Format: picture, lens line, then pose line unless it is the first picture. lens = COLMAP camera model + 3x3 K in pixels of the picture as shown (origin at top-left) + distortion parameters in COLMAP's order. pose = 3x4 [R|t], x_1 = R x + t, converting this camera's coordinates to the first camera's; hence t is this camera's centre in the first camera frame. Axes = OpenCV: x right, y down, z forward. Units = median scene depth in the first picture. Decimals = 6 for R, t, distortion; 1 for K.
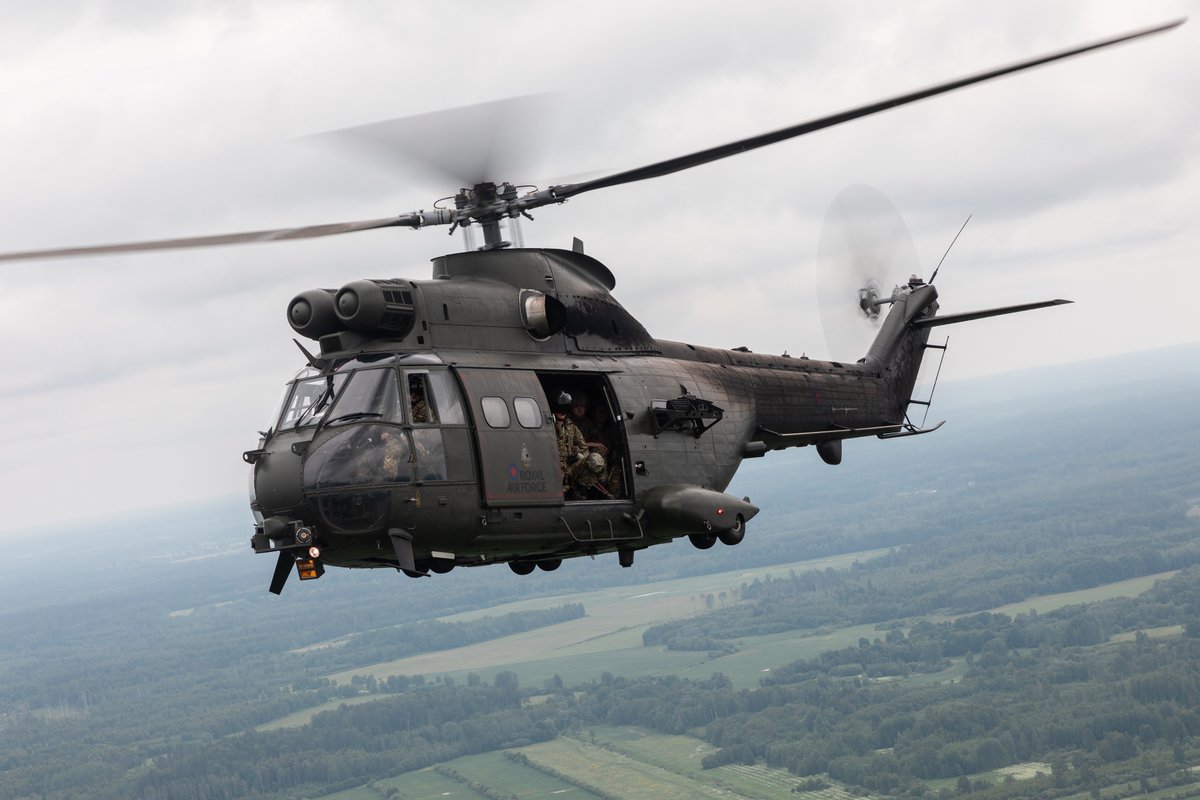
lens RADIAL K [[2198.9, 0, 600.0], [0, 2198.9, 400.0], [0, 0, 1]] dist [0.472045, -0.035294]
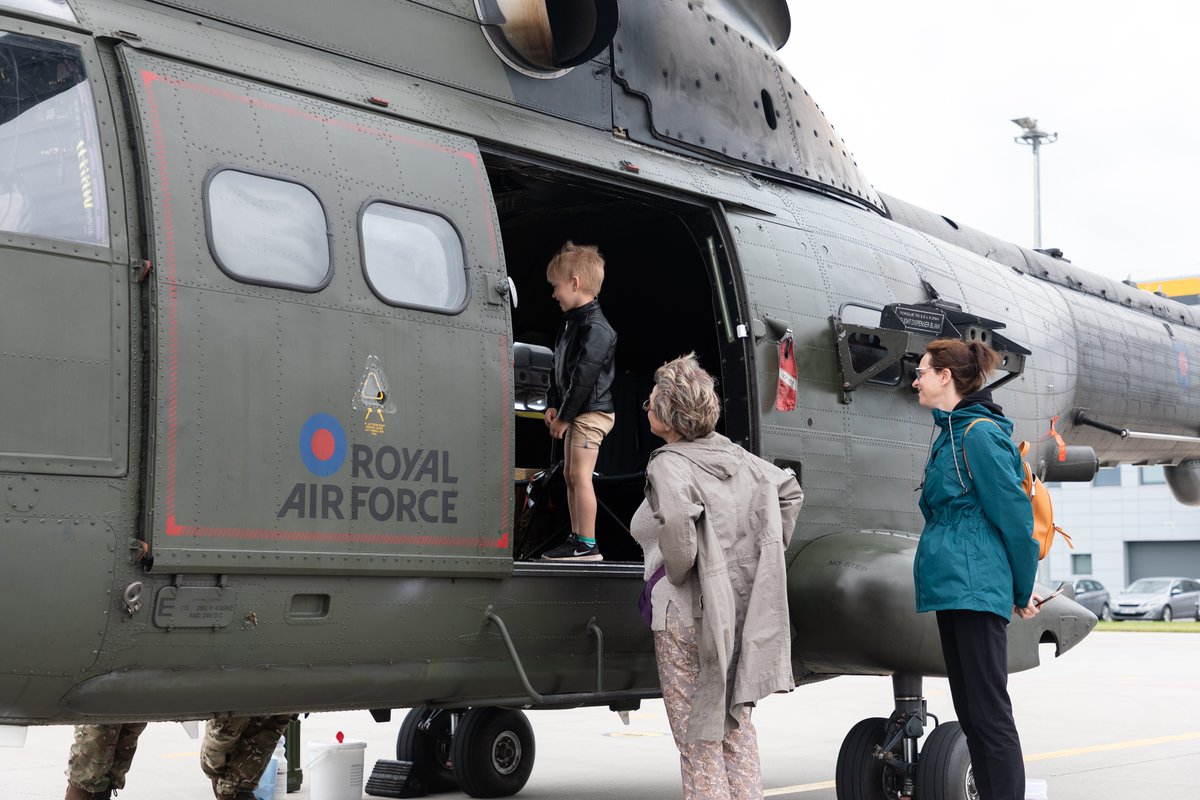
lens RADIAL K [[2198.9, 0, 600.0], [0, 2198.9, 400.0], [0, 0, 1]] dist [0.472045, -0.035294]
pose [[0.989936, 0.103701, -0.096295, 0.021450], [-0.103018, 0.994607, 0.012049, 0.017305], [0.097025, -0.002007, 0.995280, 0.639865]]
